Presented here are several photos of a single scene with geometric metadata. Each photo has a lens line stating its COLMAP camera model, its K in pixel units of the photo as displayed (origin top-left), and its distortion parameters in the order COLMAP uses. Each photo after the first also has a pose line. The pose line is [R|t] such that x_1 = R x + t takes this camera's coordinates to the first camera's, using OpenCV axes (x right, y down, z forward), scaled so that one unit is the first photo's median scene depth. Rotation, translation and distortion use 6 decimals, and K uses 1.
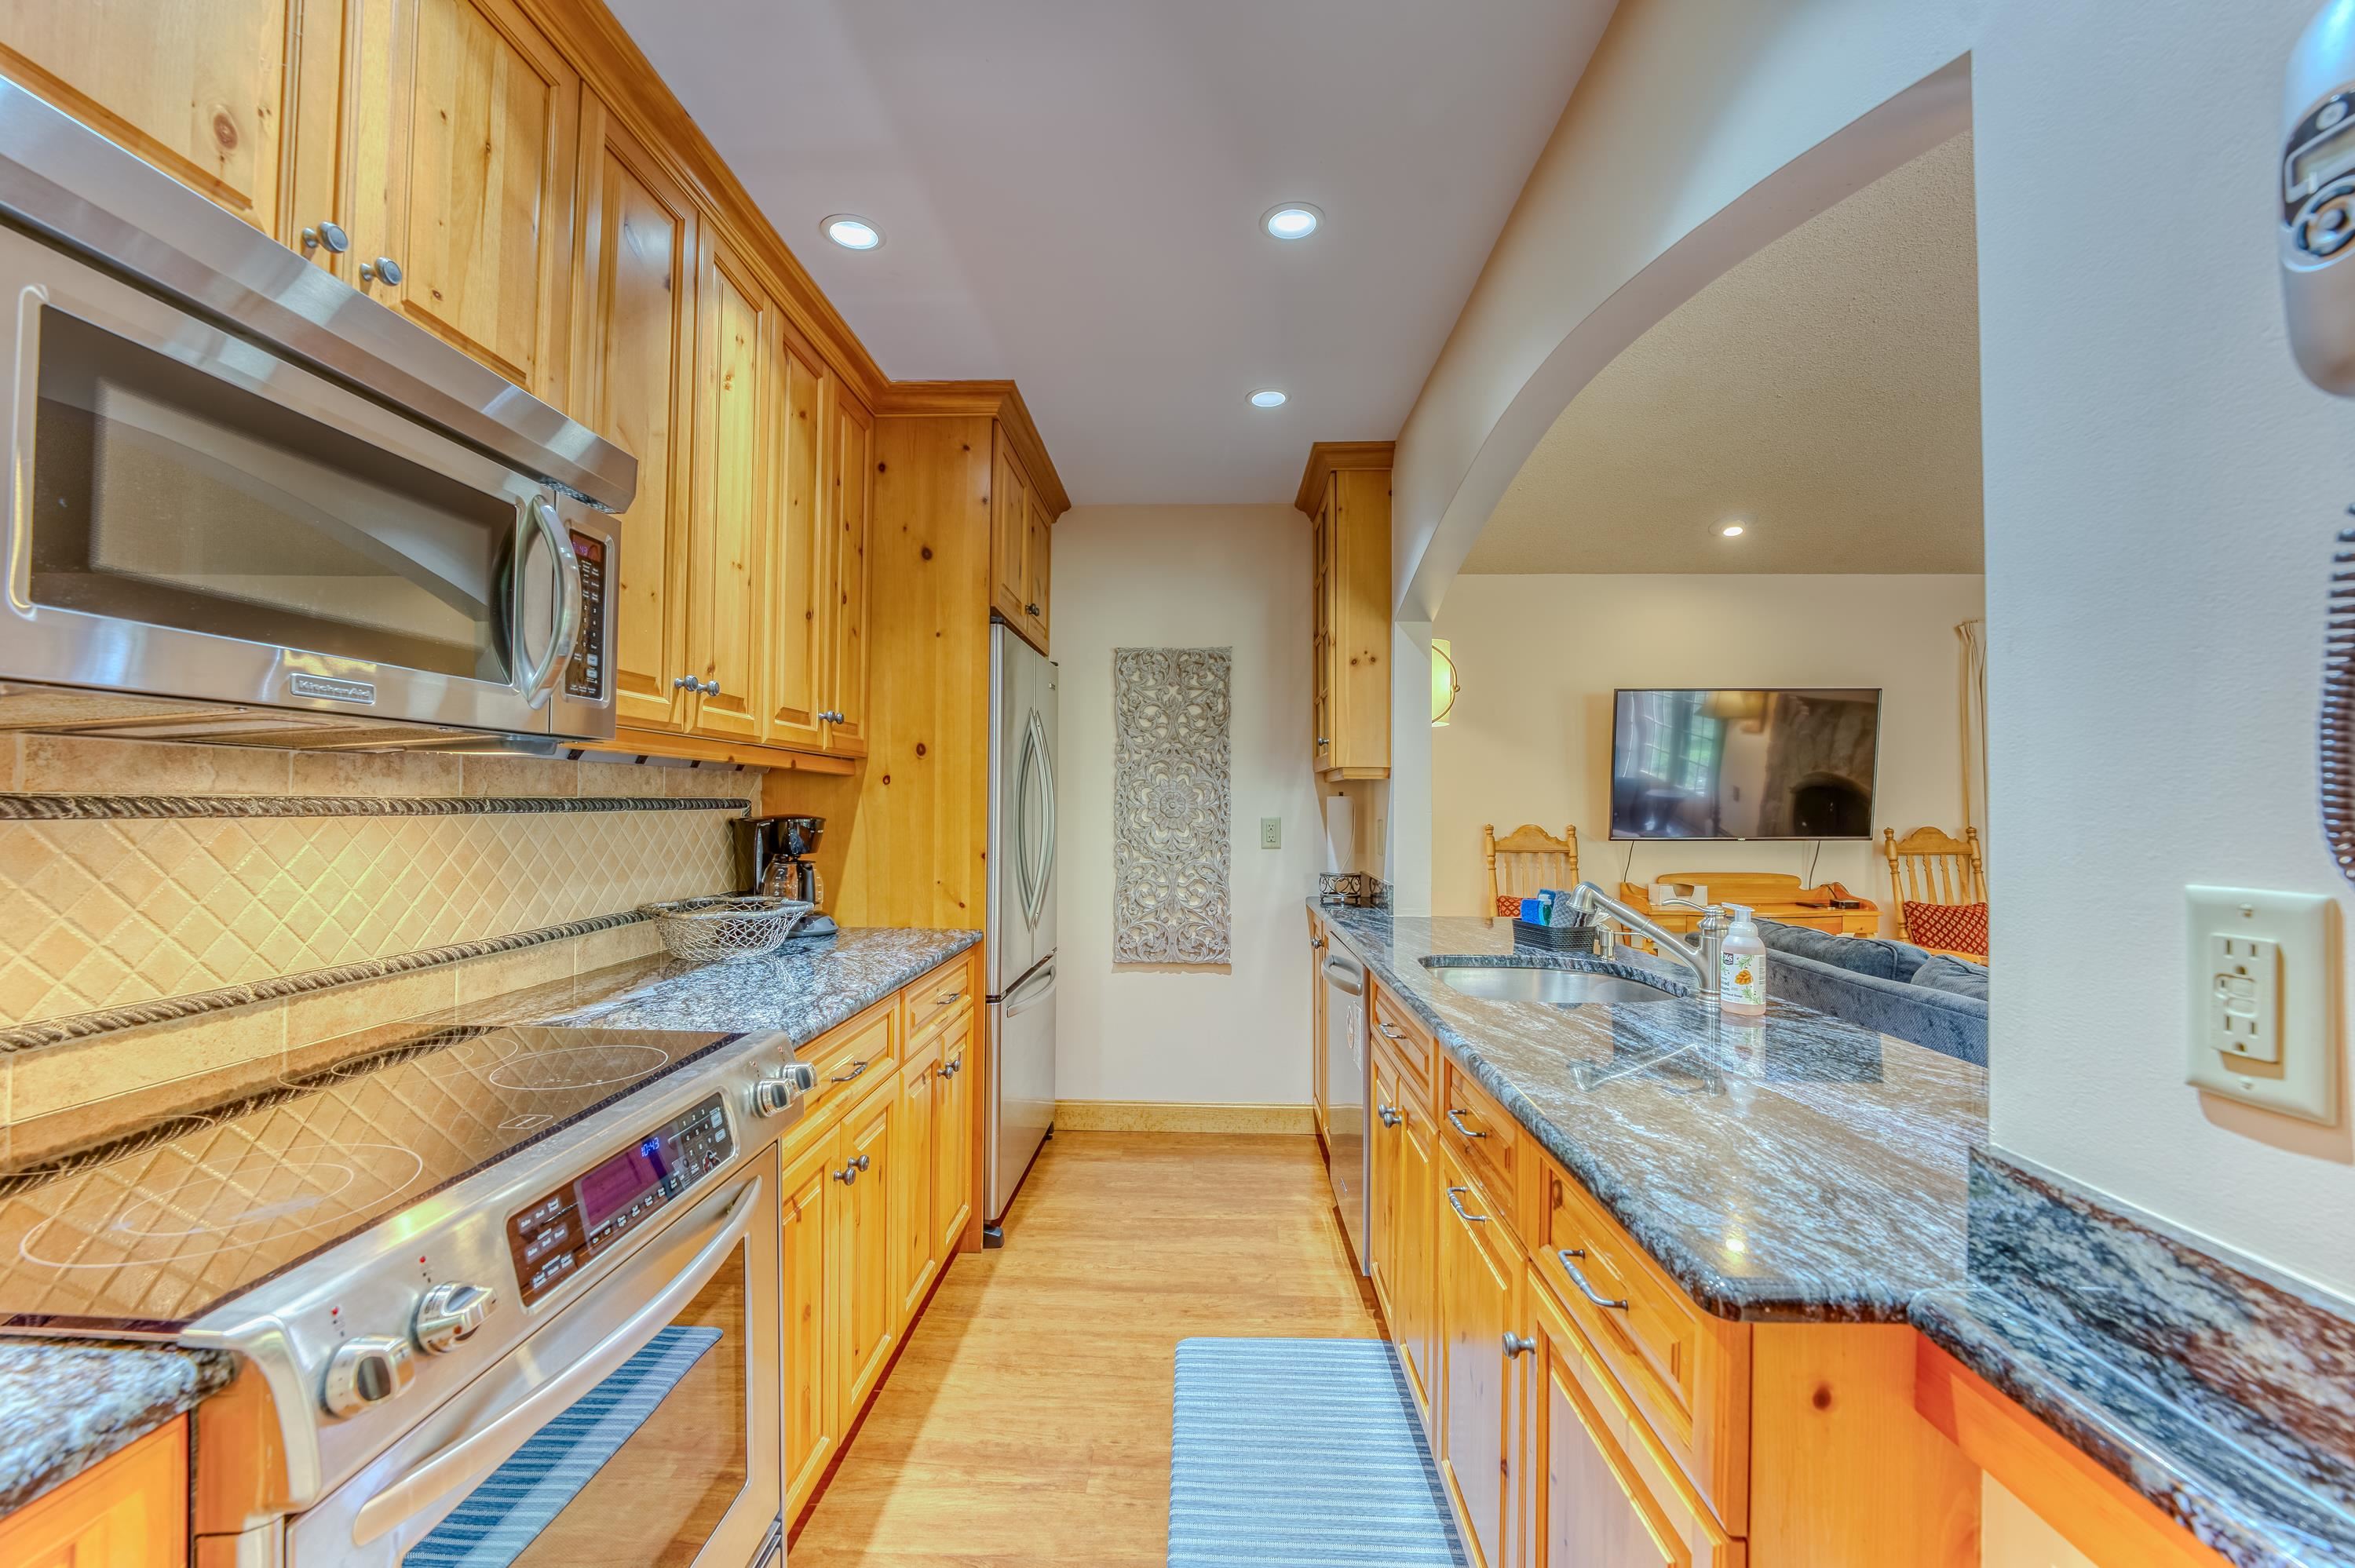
lens RADIAL K [[945.5, 0, 1171.4], [0, 945.5, 785.7], [0, 0, 1]] dist [-0.023942, 0.003279]
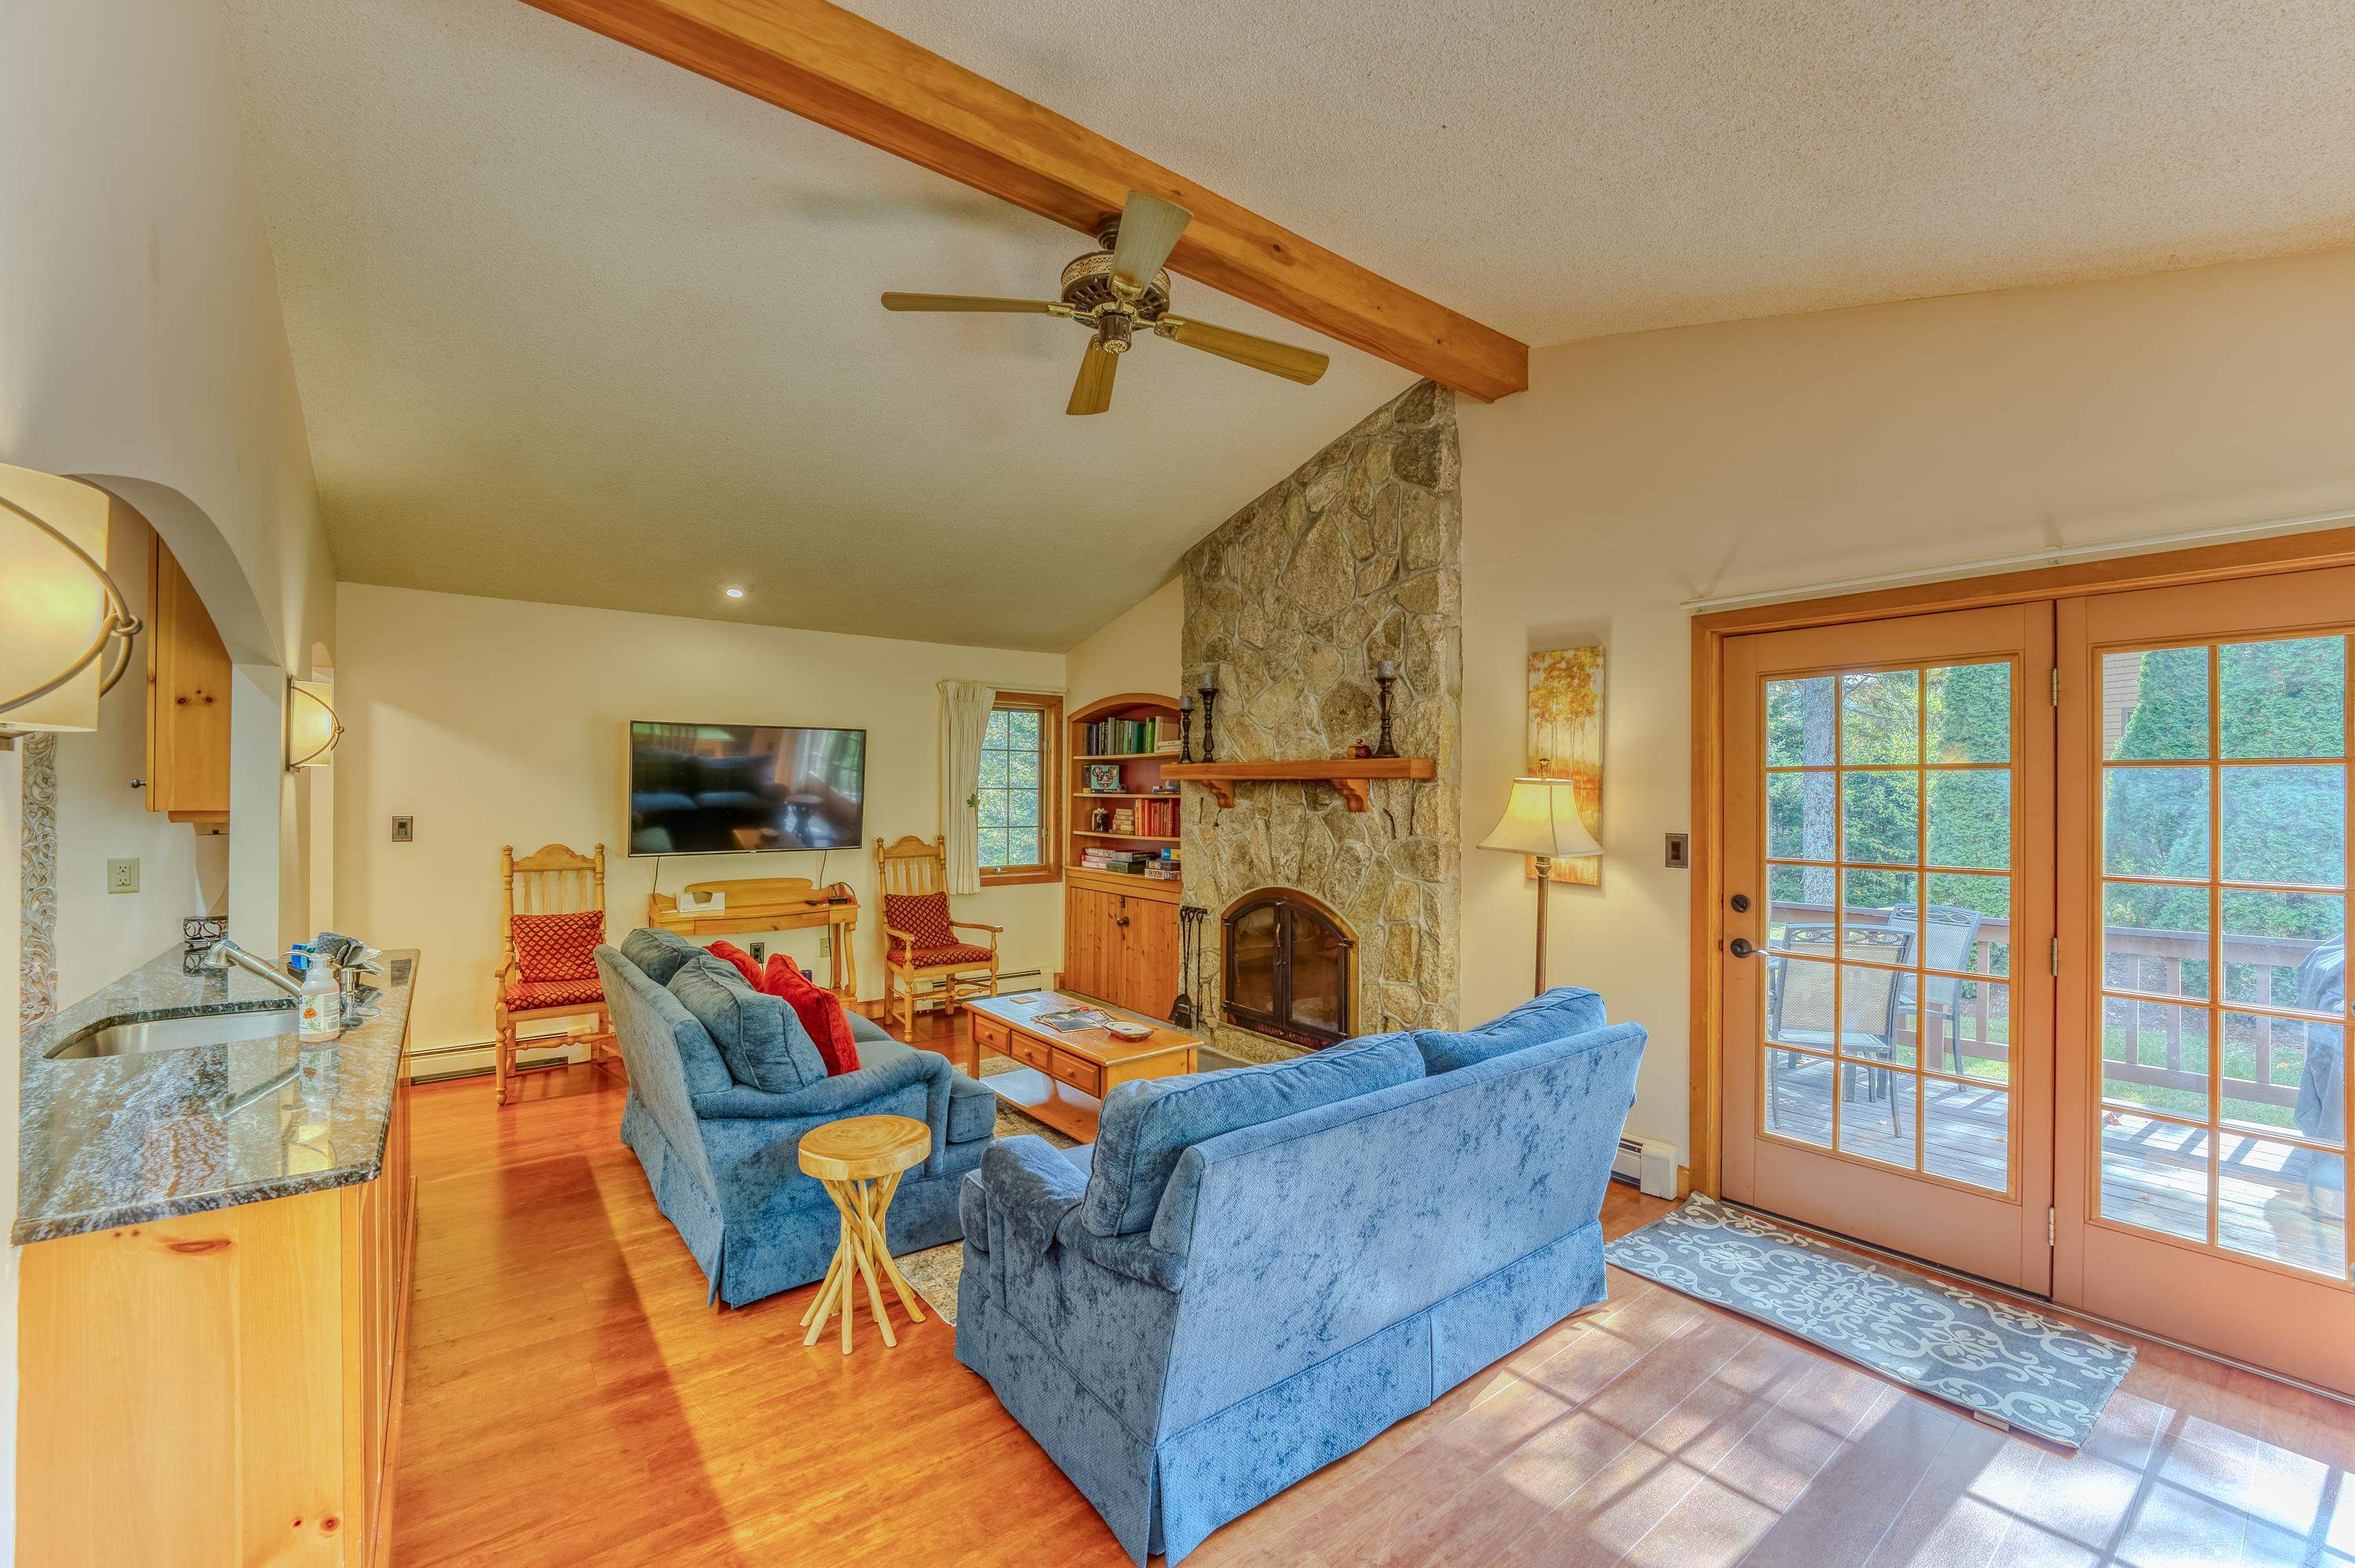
lens RADIAL K [[945.5, 0, 1176.5], [0, 945.5, 790.0], [0, 0, 1]] dist [-0.023942, 0.003279]
pose [[0.763398, -0.000155, 0.645928, 0.475507], [-0.014028, 0.999760, 0.016819, -0.093807], [-0.645776, -0.021901, 0.763213, -0.490168]]
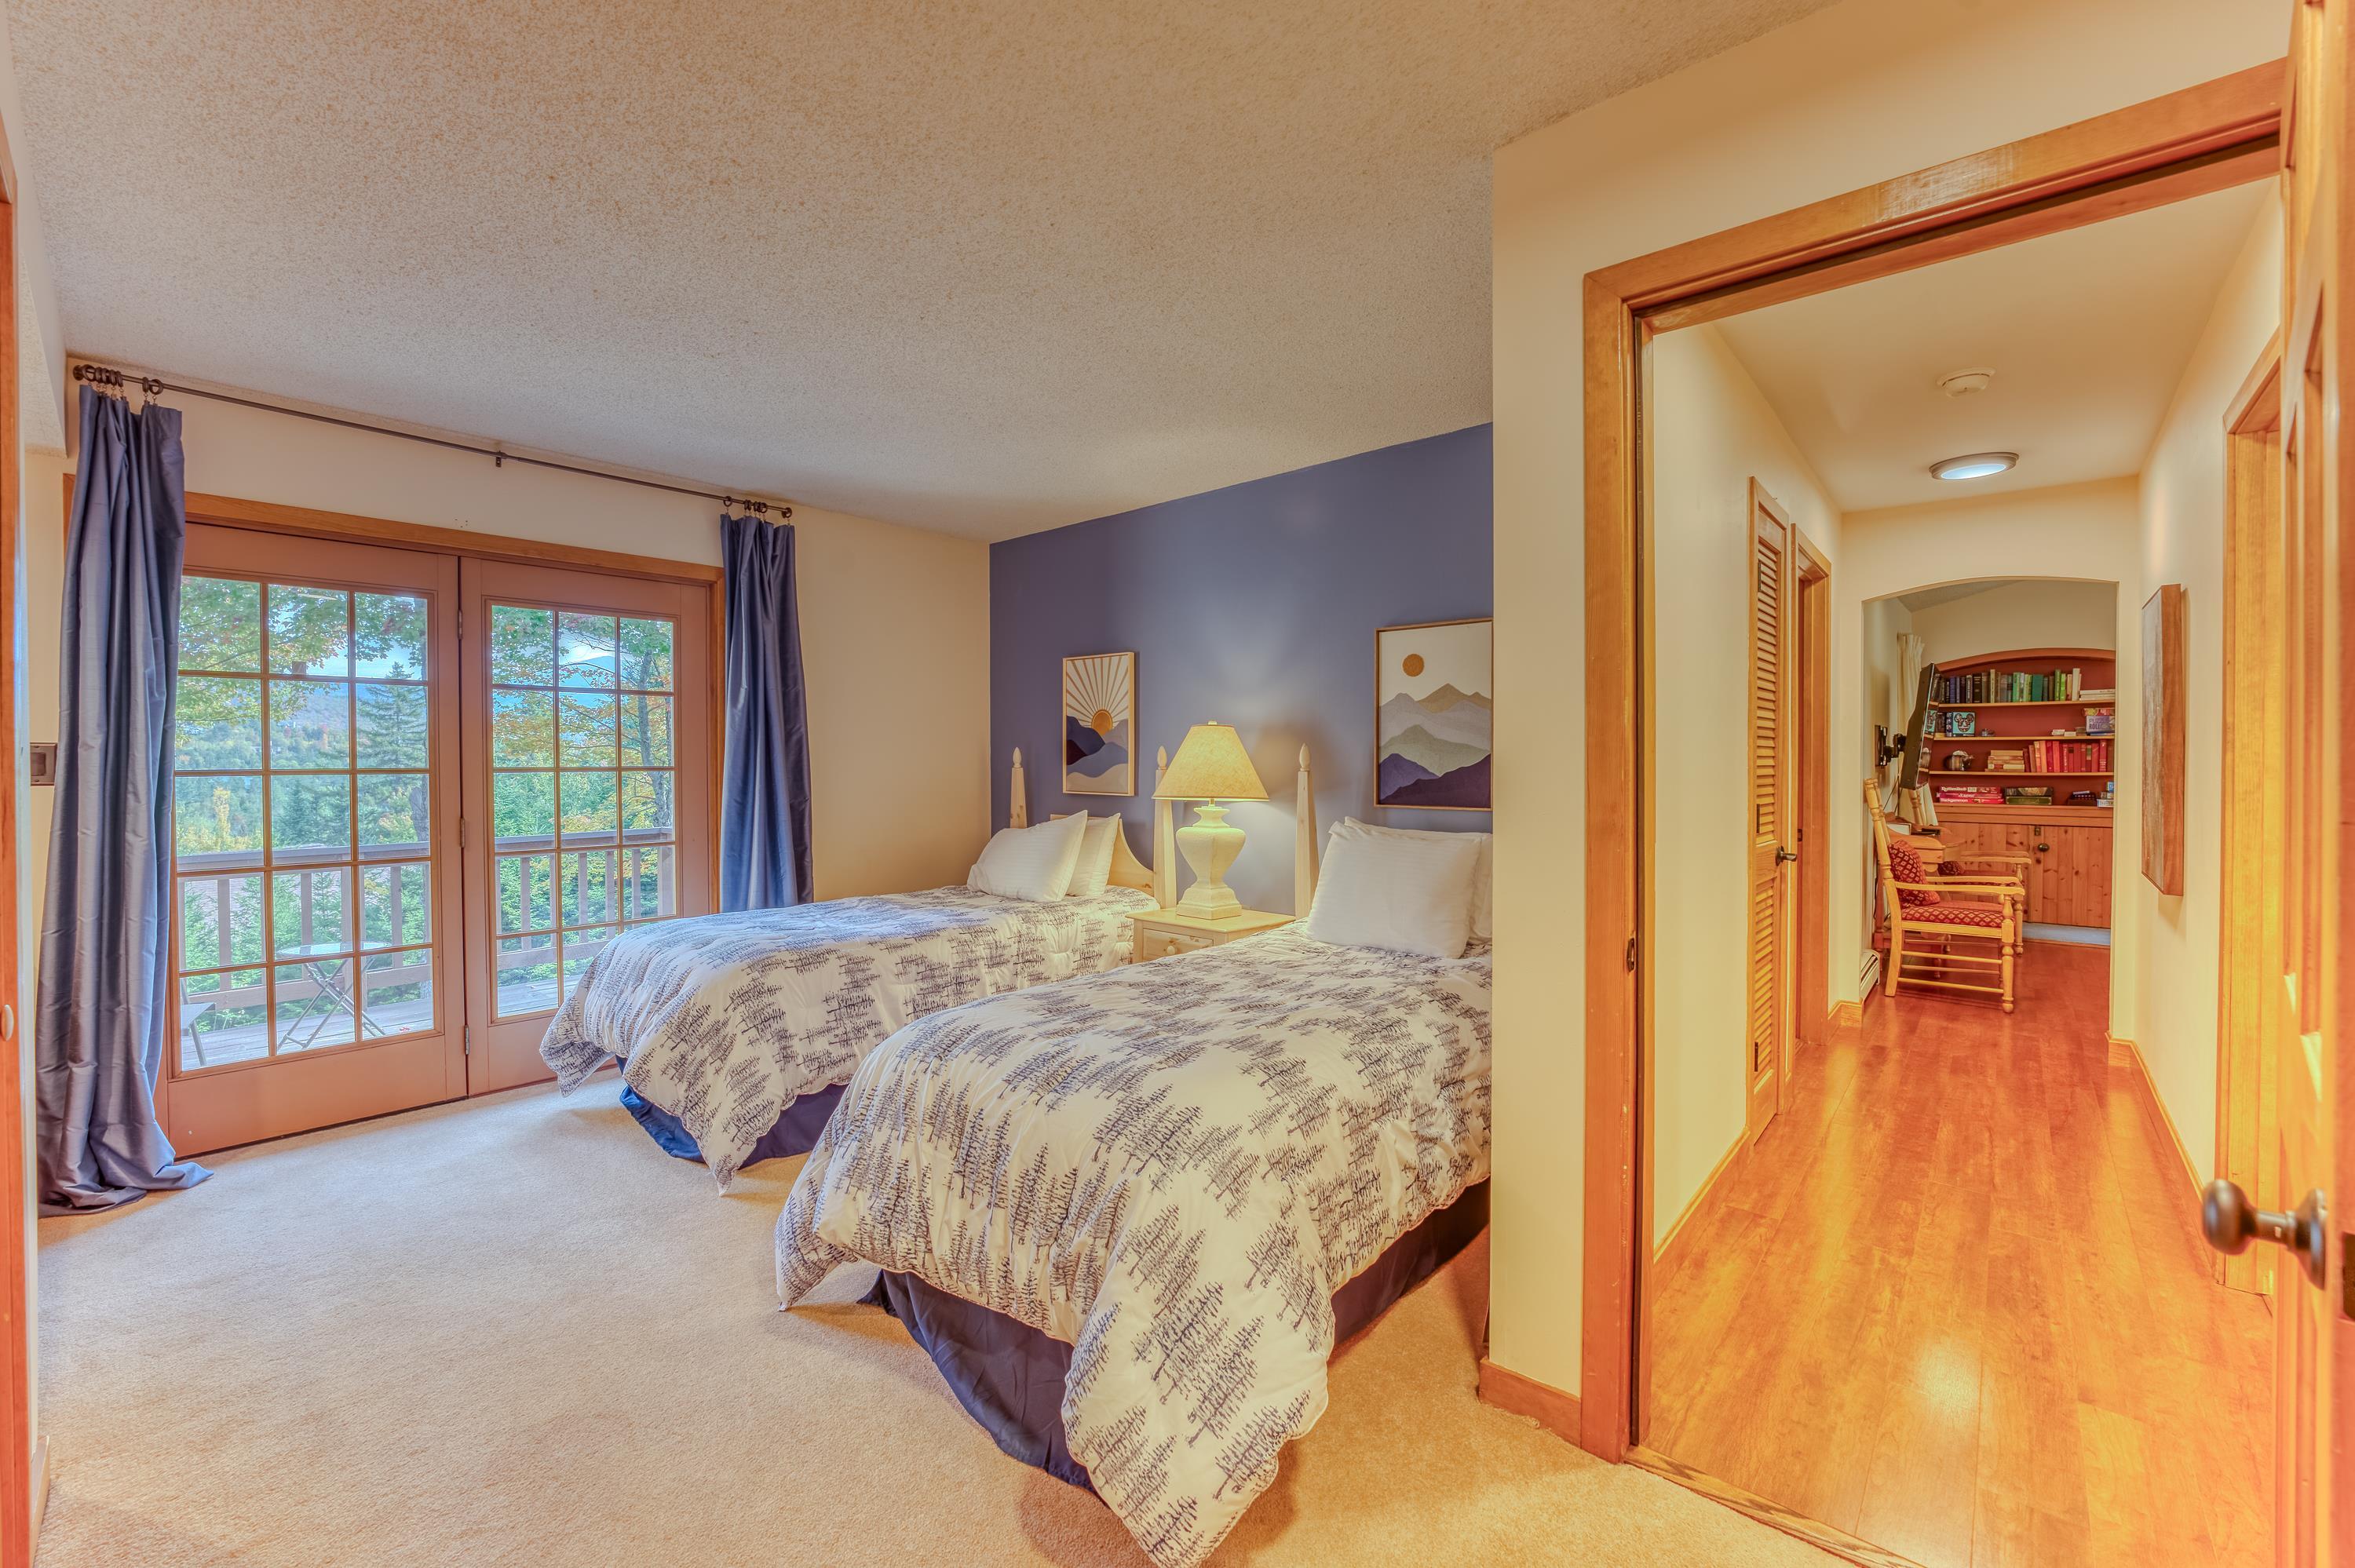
lens RADIAL K [[945.5, 0, 1198.4], [0, 945.5, 767.4], [0, 0, 1]] dist [-0.023942, 0.003279]
pose [[0.630295, -0.017689, 0.776154, -1.957167], [-0.009465, 0.999491, 0.030465, -0.001673], [-0.776298, -0.026548, 0.629806, 1.849160]]
